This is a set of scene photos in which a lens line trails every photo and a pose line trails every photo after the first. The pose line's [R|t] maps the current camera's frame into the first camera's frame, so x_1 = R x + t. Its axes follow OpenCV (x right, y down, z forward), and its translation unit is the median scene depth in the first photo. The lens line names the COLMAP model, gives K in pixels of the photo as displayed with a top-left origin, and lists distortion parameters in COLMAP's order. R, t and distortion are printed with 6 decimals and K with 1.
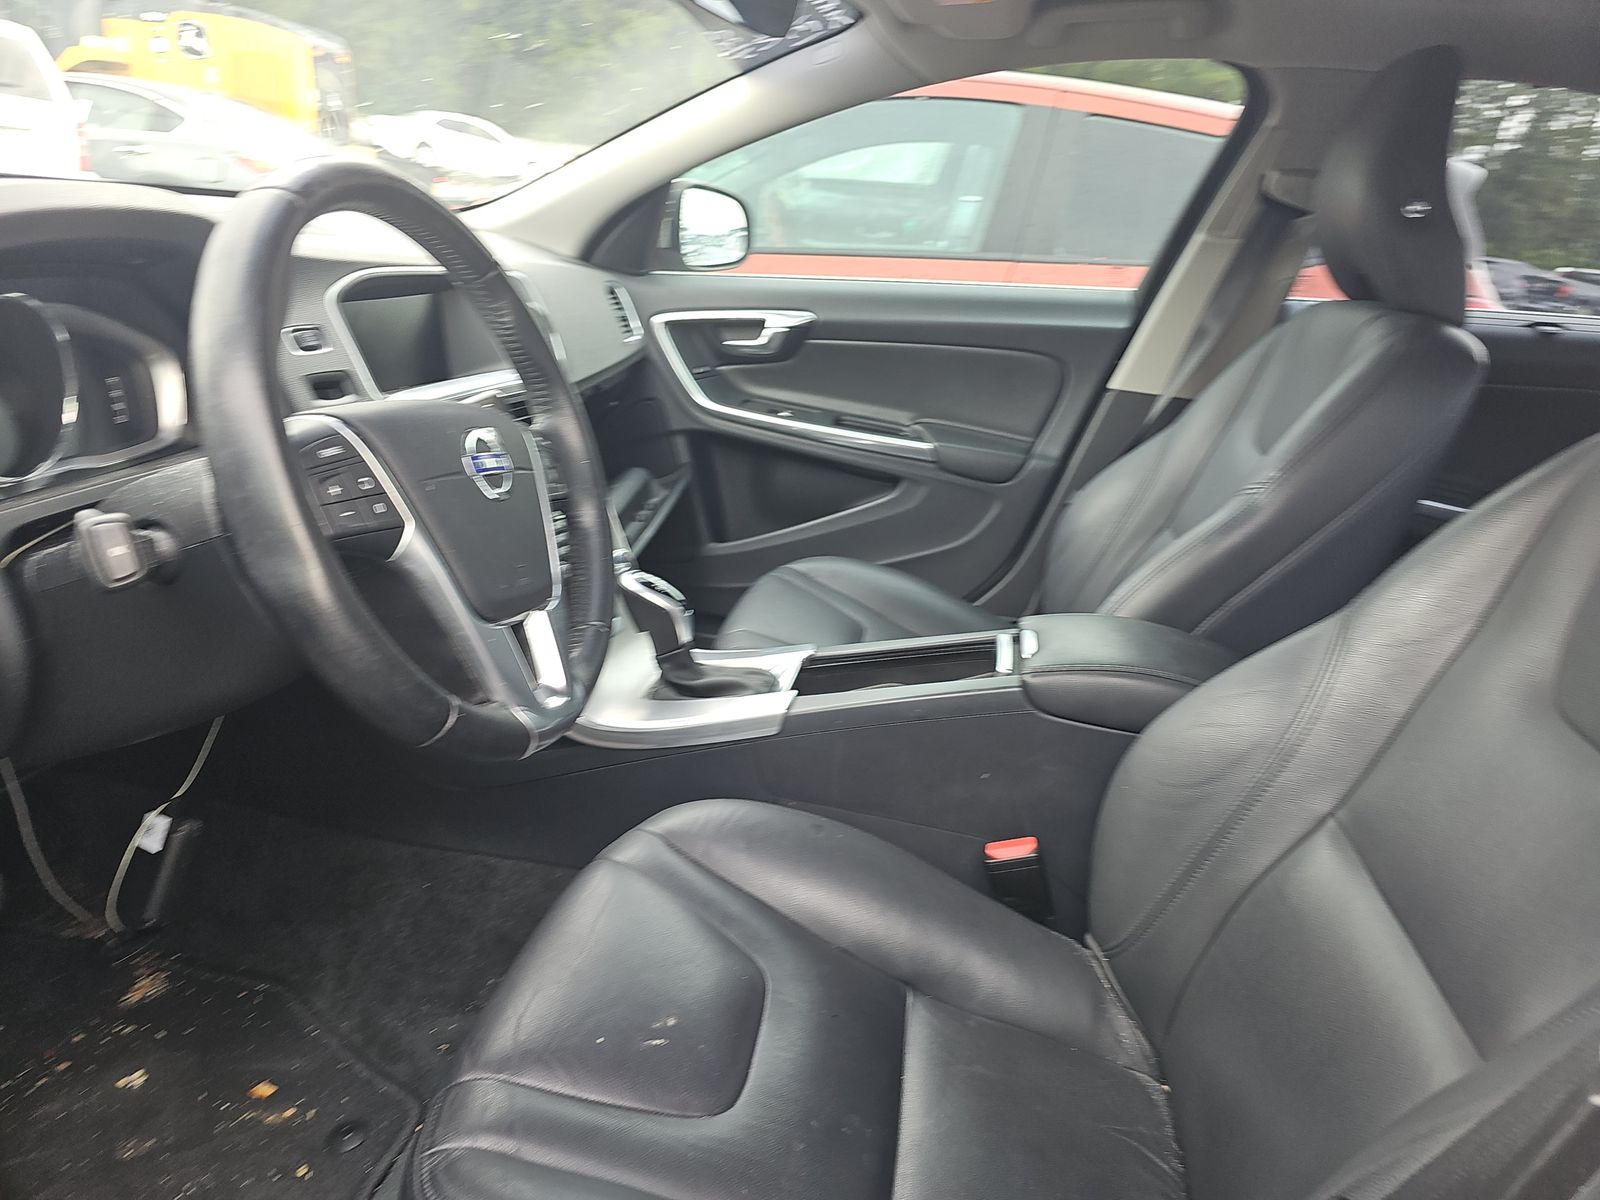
lens RADIAL K [[1079.5, 0, 808.1], [0, 1079.5, 612.6], [0, 0, 1]] dist [0.027520, -0.028340]
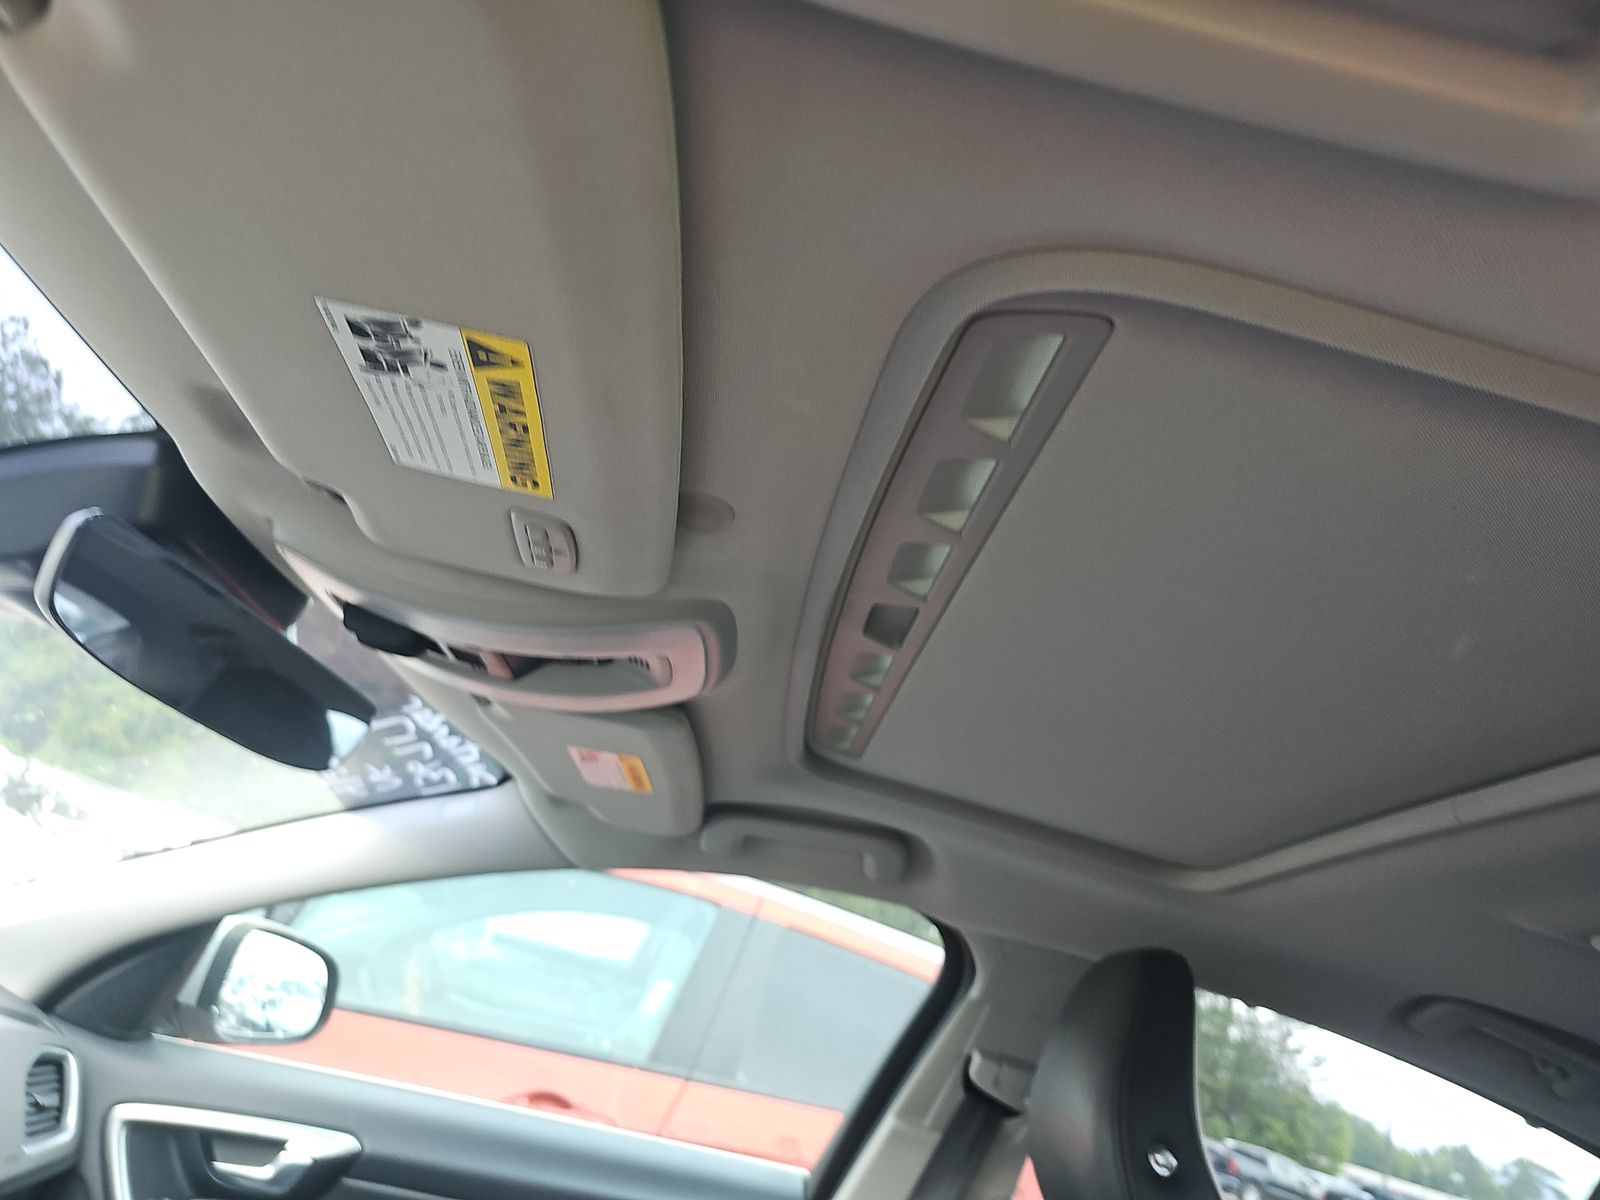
lens RADIAL K [[1079.5, 0, 822.0], [0, 1079.5, 602.1], [0, 0, 1]] dist [0.027520, -0.028340]
pose [[0.954222, 0.238986, 0.179851, 0.079361], [-0.069993, 0.763031, -0.642561, -0.116795], [-0.290795, 0.600557, 0.744828, 0.198720]]
